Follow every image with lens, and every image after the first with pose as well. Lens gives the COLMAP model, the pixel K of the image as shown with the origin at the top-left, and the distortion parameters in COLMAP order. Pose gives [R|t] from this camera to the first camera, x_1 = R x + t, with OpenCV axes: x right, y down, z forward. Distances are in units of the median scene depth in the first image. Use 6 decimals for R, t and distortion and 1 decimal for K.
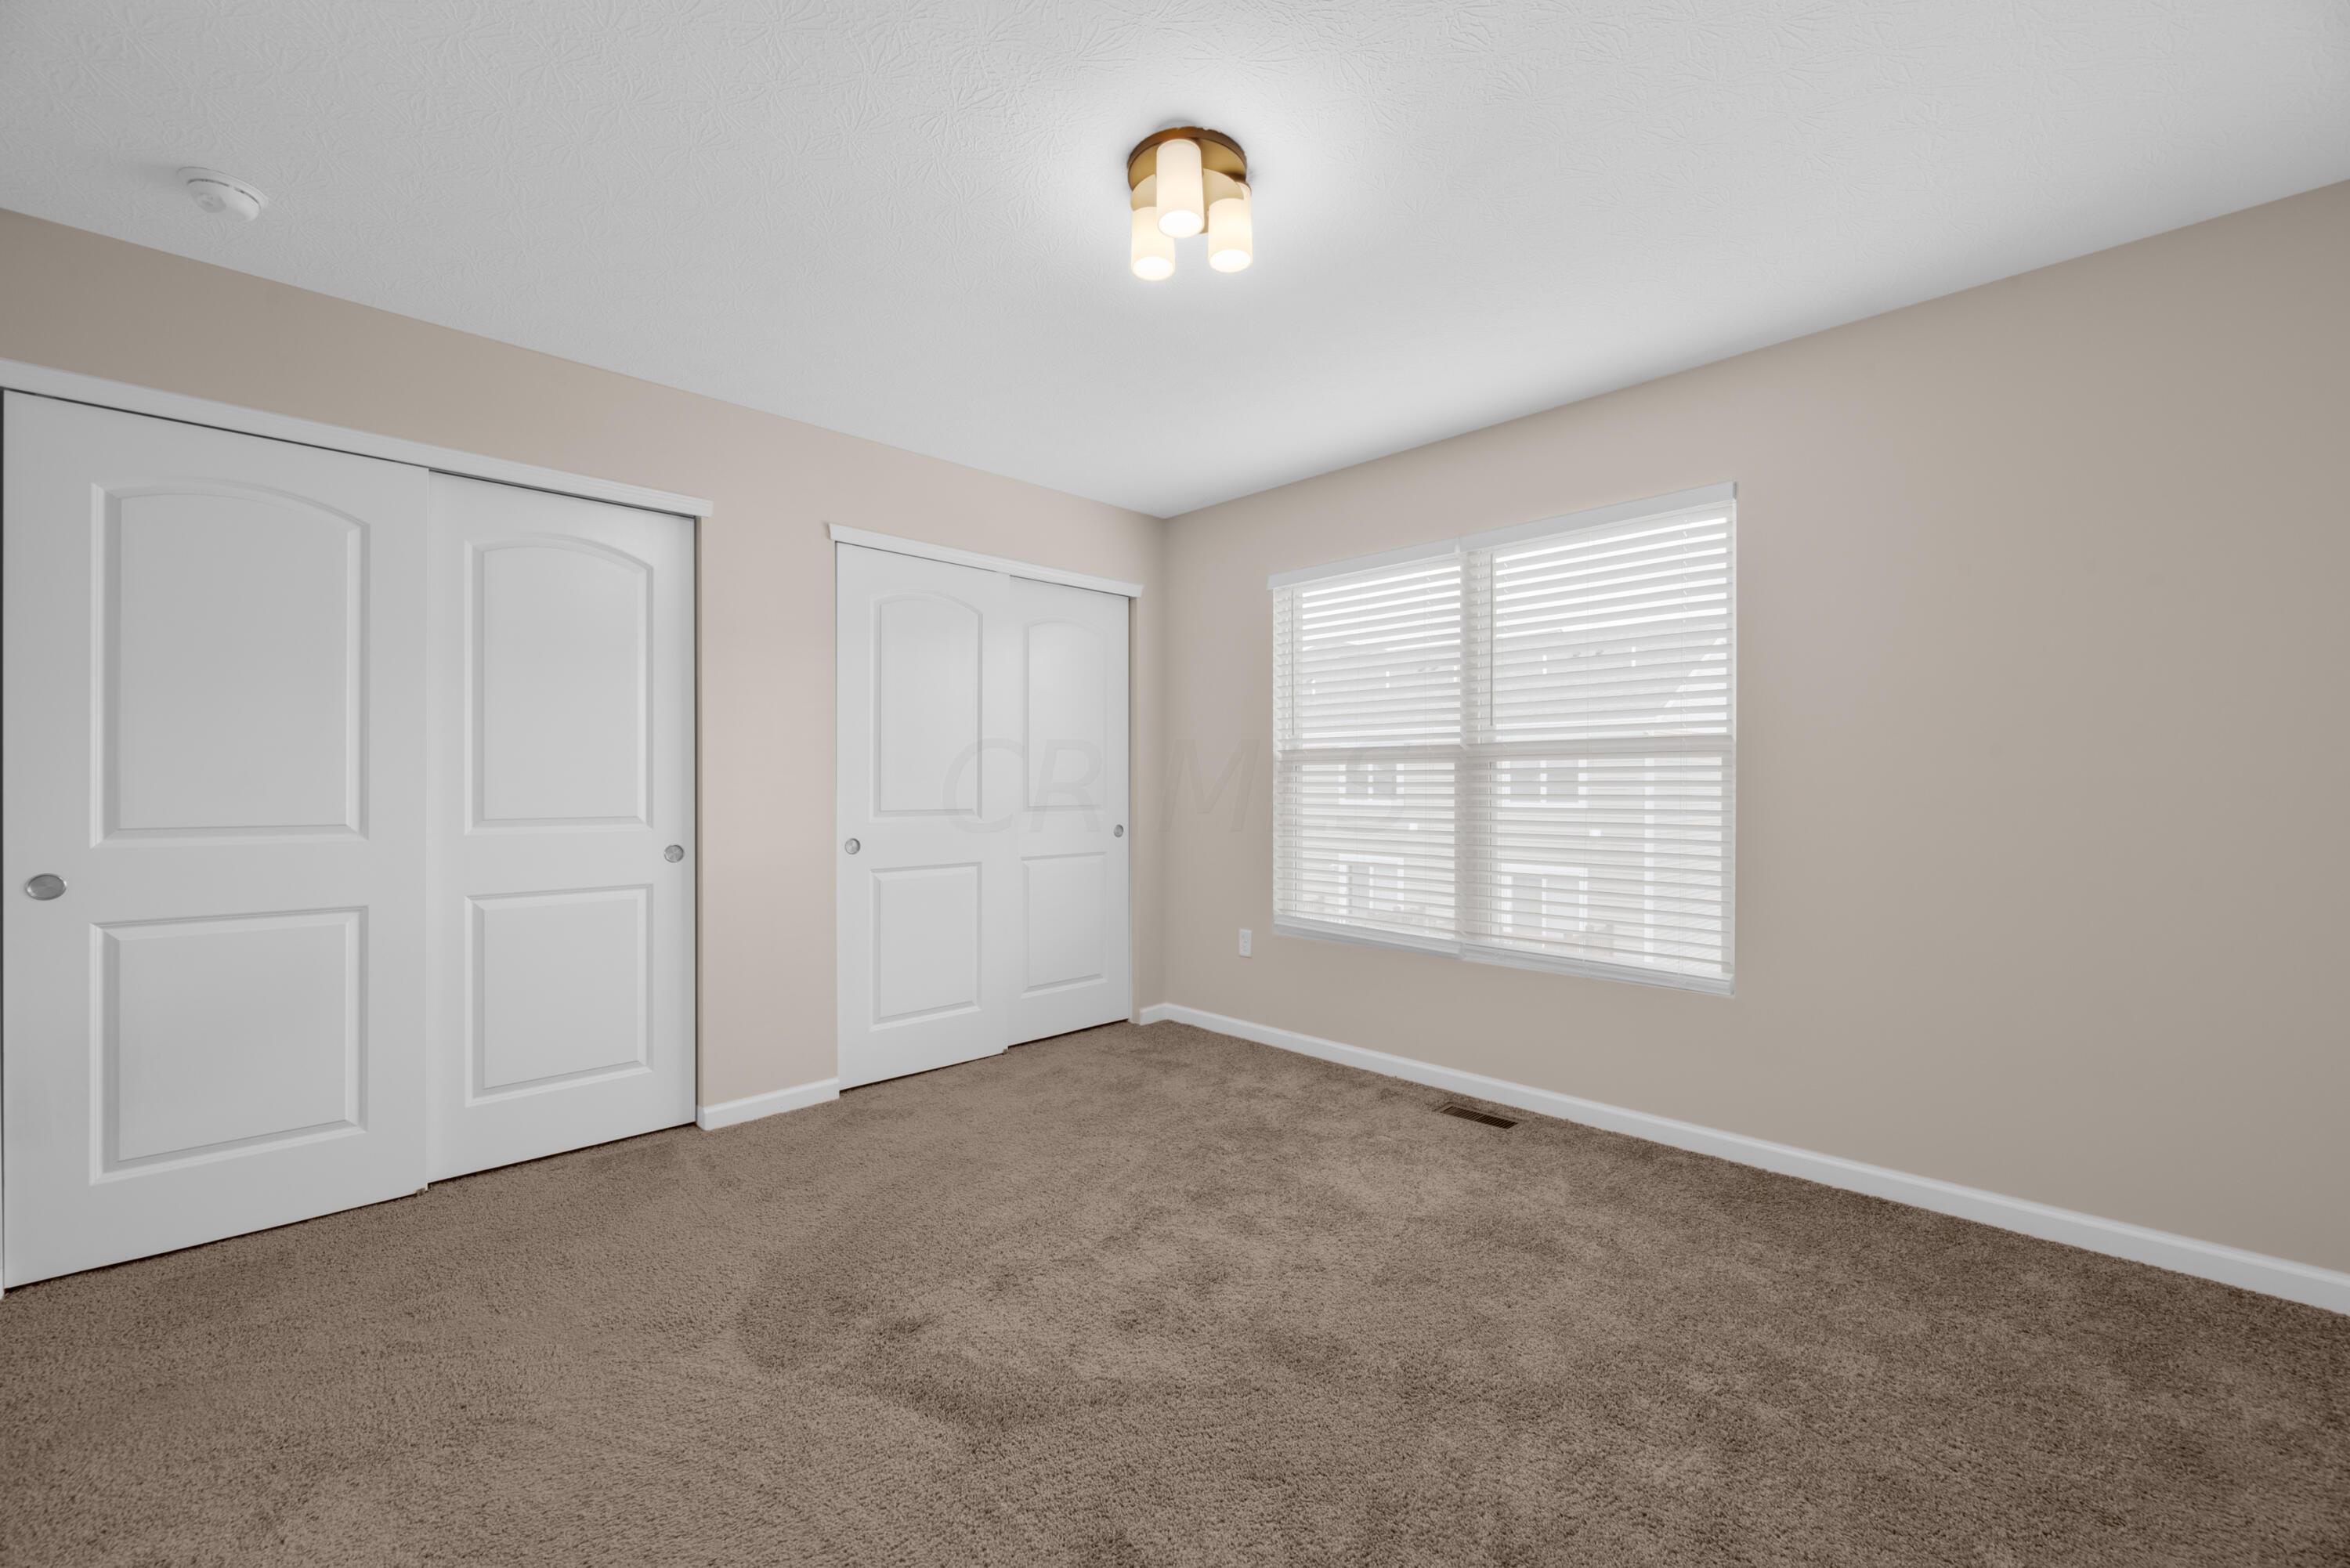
lens RADIAL K [[956.1, 0, 1168.2], [0, 956.1, 768.0], [0, 0, 1]] dist [0.000550, 0.000469]
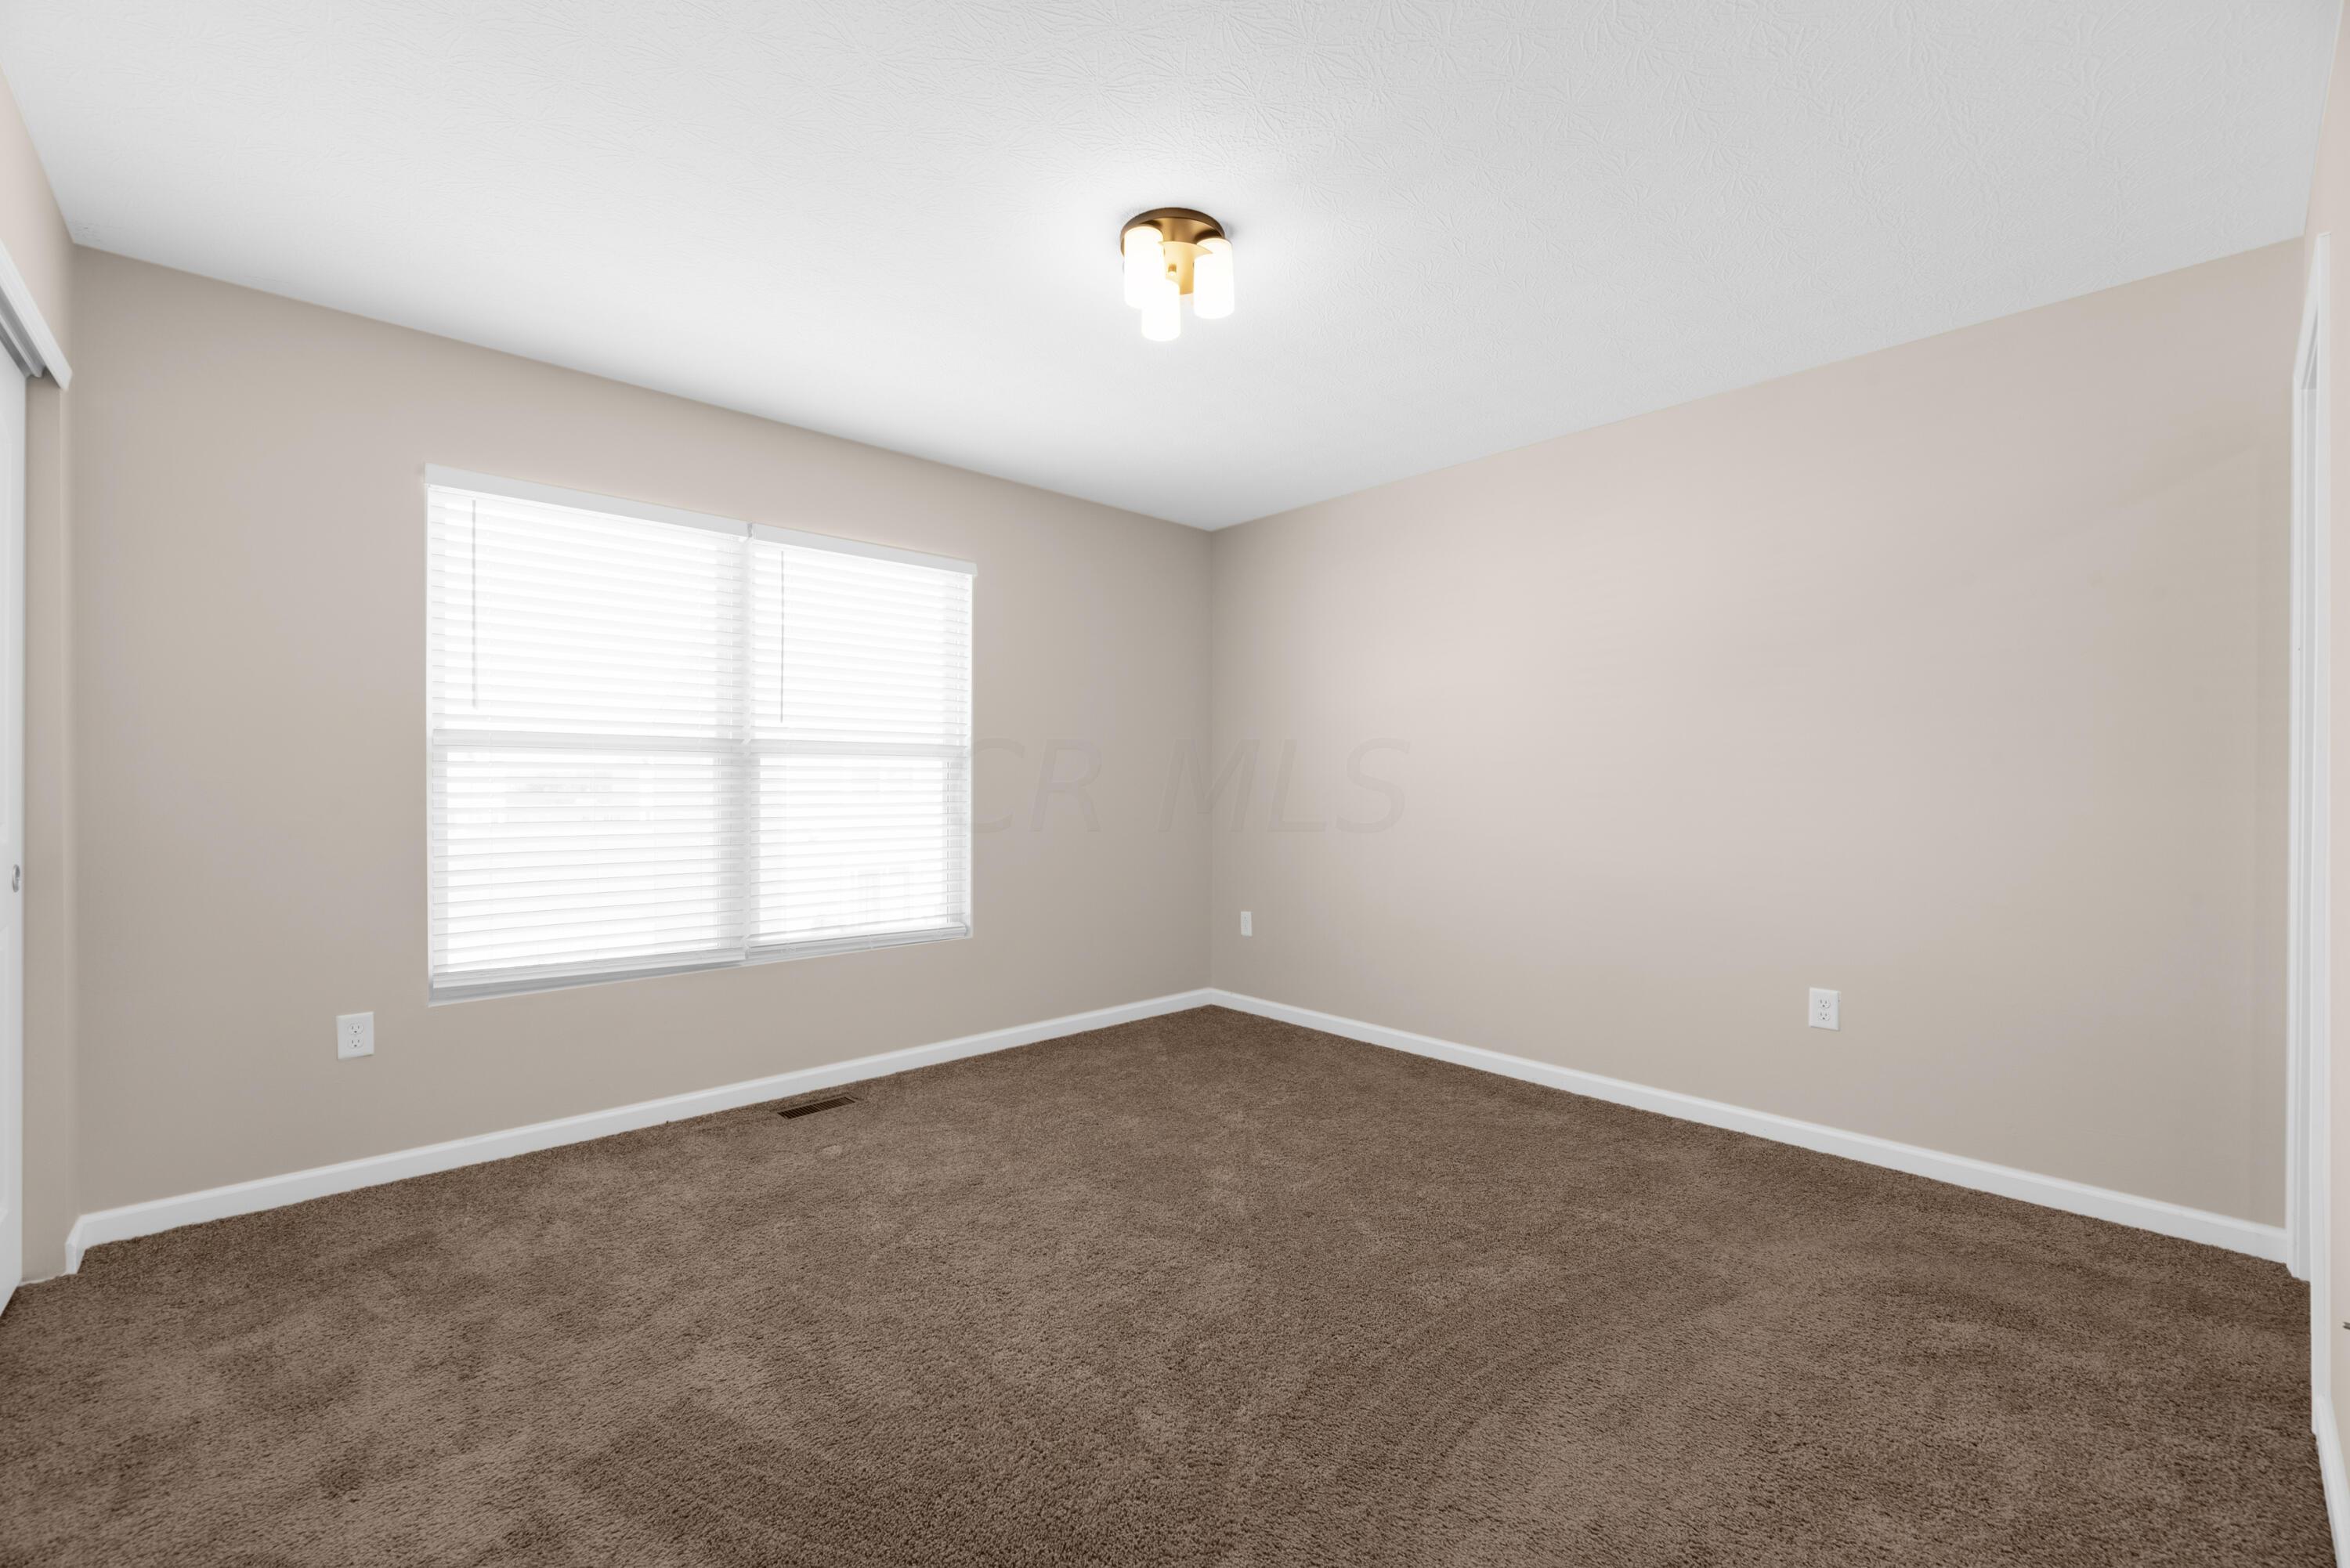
lens RADIAL K [[958.9, 0, 1173.9], [0, 958.9, 786.6], [0, 0, 1]] dist [-0.001000, -0.000048]
pose [[0.032817, -0.003583, 0.999455, -0.640348], [-0.019729, 0.999796, 0.004232, 0.010236], [-0.999267, -0.019857, 0.032740, 0.554510]]
